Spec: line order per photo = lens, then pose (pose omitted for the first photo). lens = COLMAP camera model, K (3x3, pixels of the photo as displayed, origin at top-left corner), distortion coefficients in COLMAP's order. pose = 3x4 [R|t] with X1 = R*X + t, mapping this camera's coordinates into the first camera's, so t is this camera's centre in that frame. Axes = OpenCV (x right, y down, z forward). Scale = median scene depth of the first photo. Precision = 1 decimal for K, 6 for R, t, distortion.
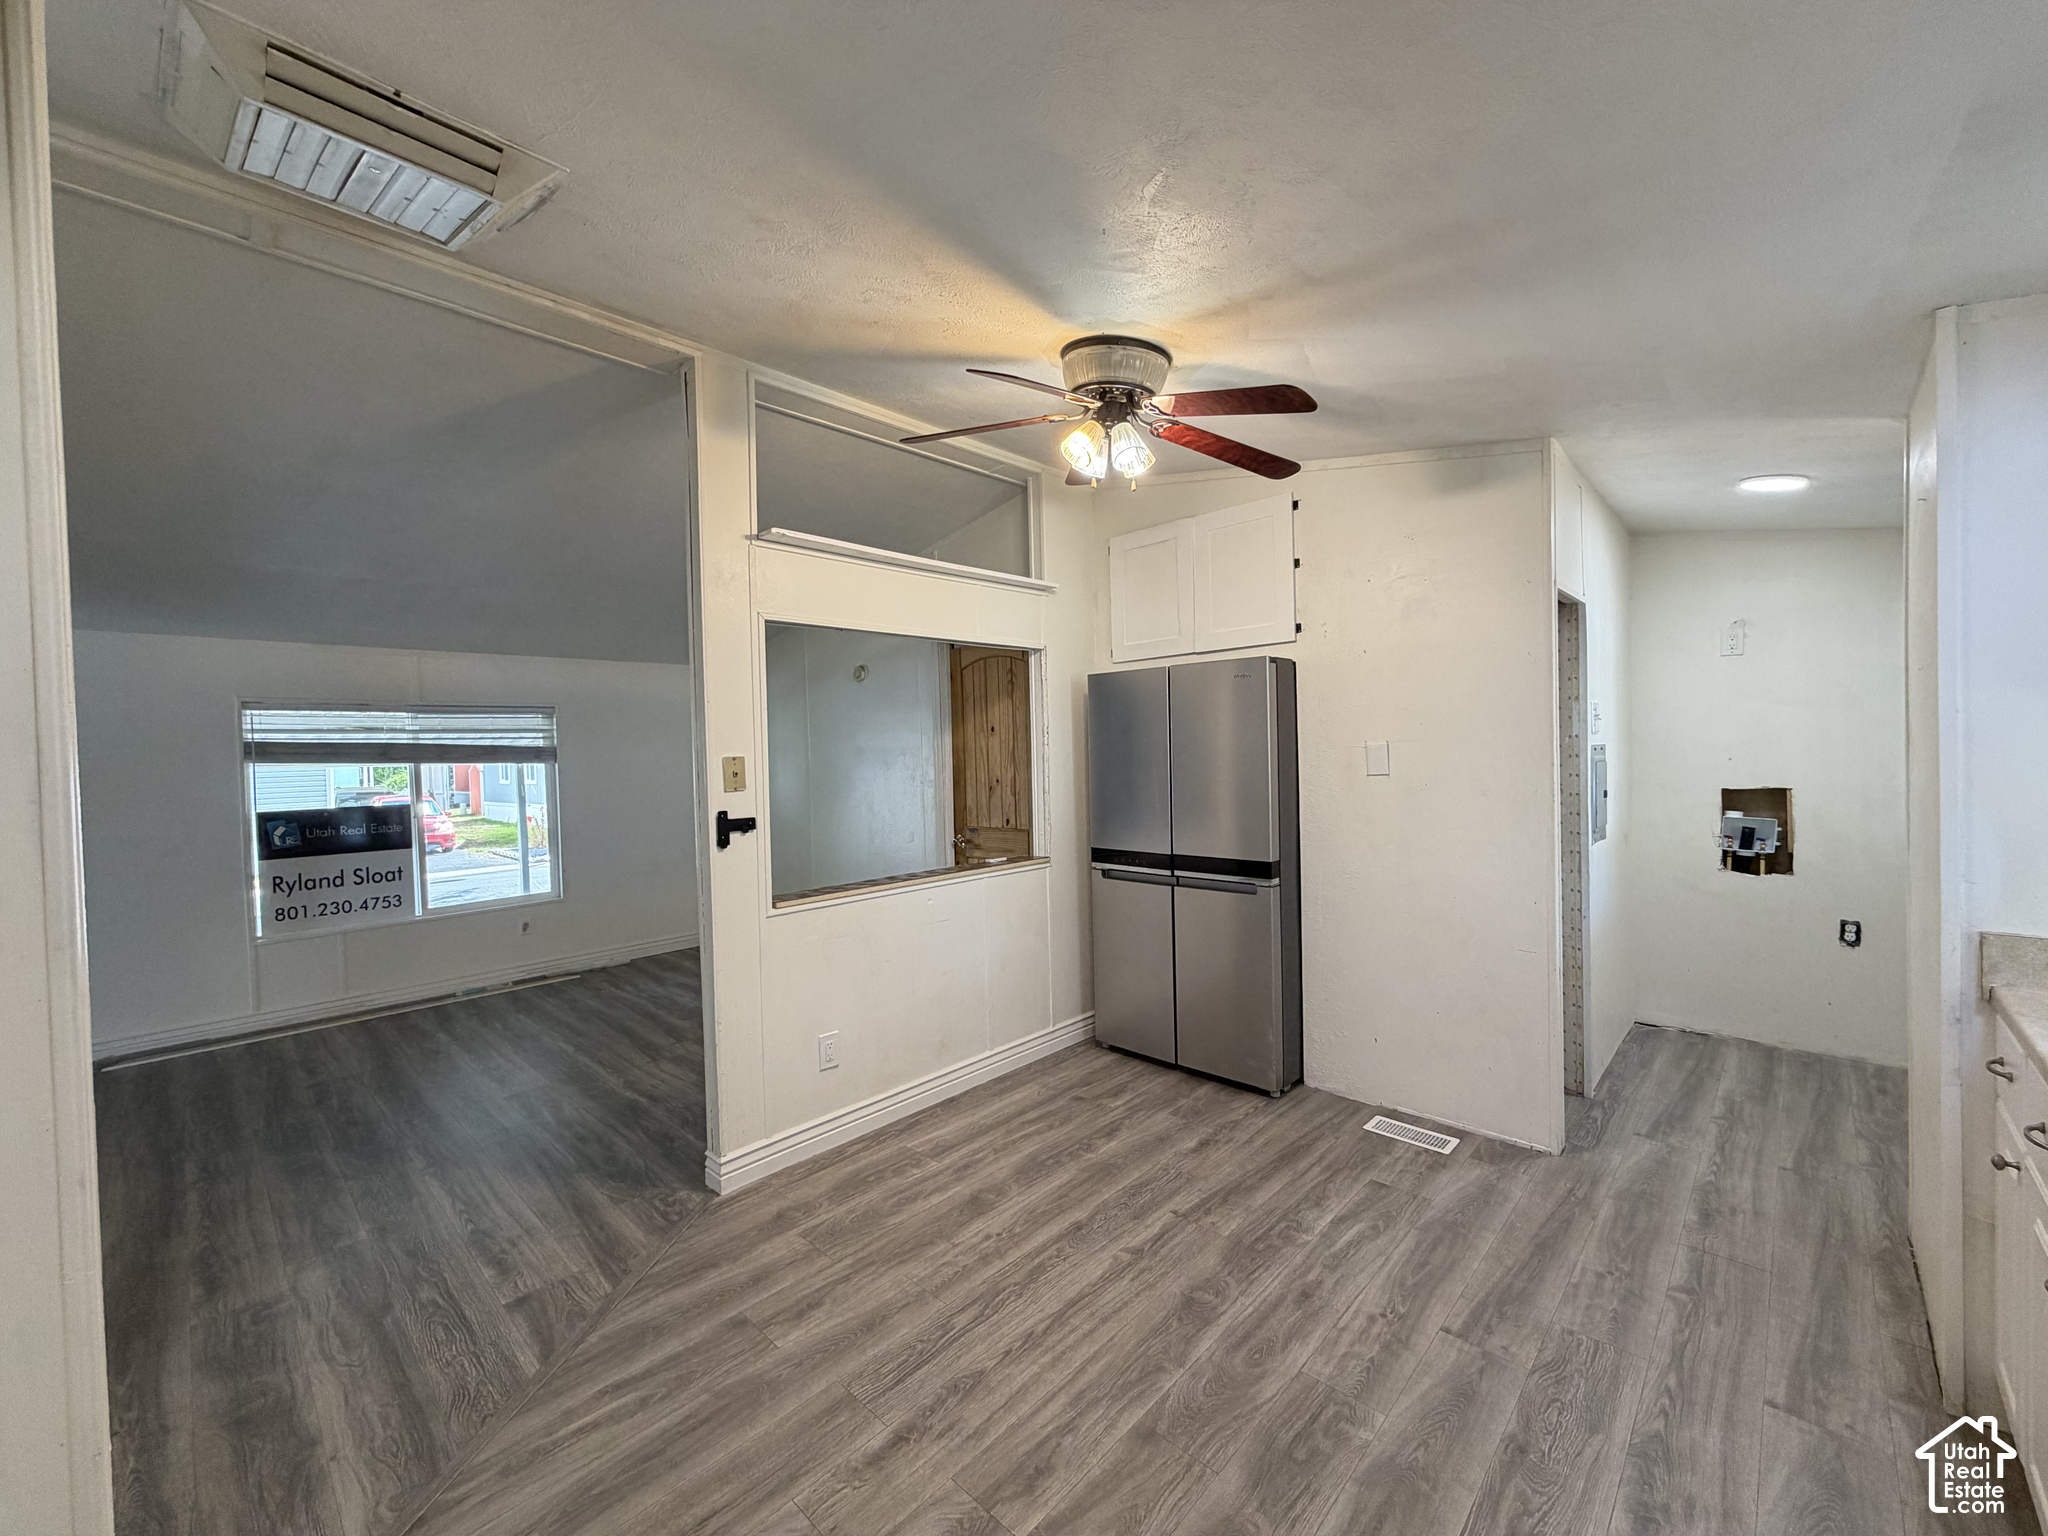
lens RADIAL K [[816.9, 0, 1024.3], [0, 816.9, 767.2], [0, 0, 1]] dist [0.001847, -0.000218]
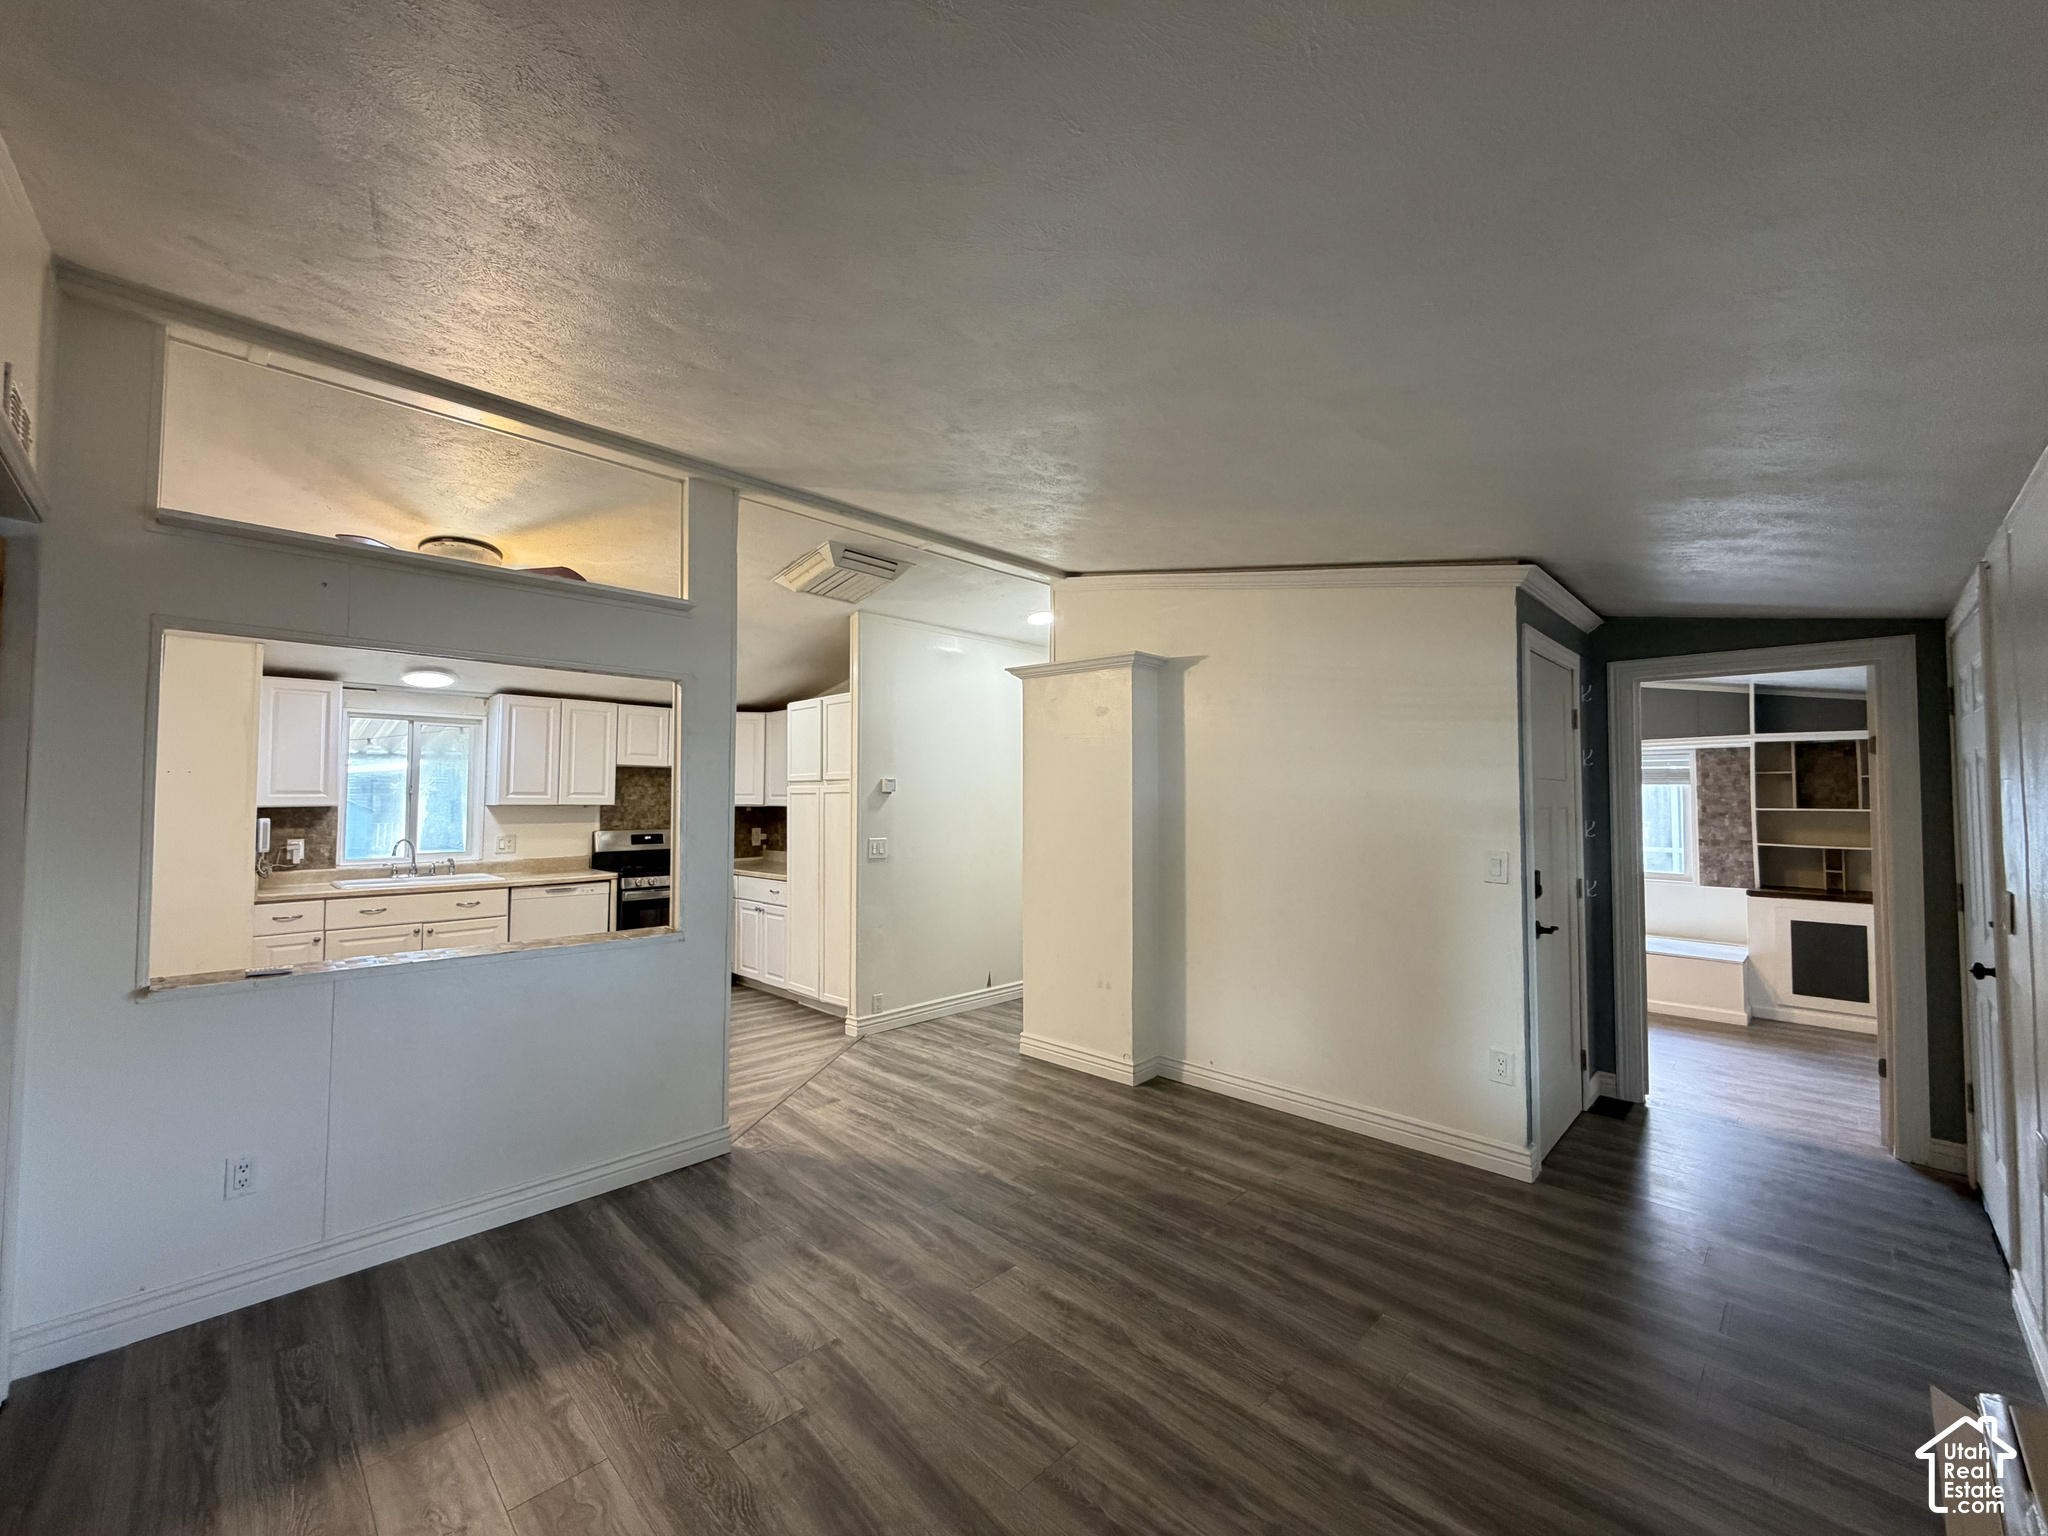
lens RADIAL K [[816.9, 0, 1017.6], [0, 816.9, 773.9], [0, 0, 1]] dist [0.001847, -0.000218]
pose [[-0.999355, 0.026121, 0.024628, -1.031005], [0.025736, 0.999543, -0.015833, -0.021307], [-0.025031, -0.015189, -0.999571, 2.654645]]
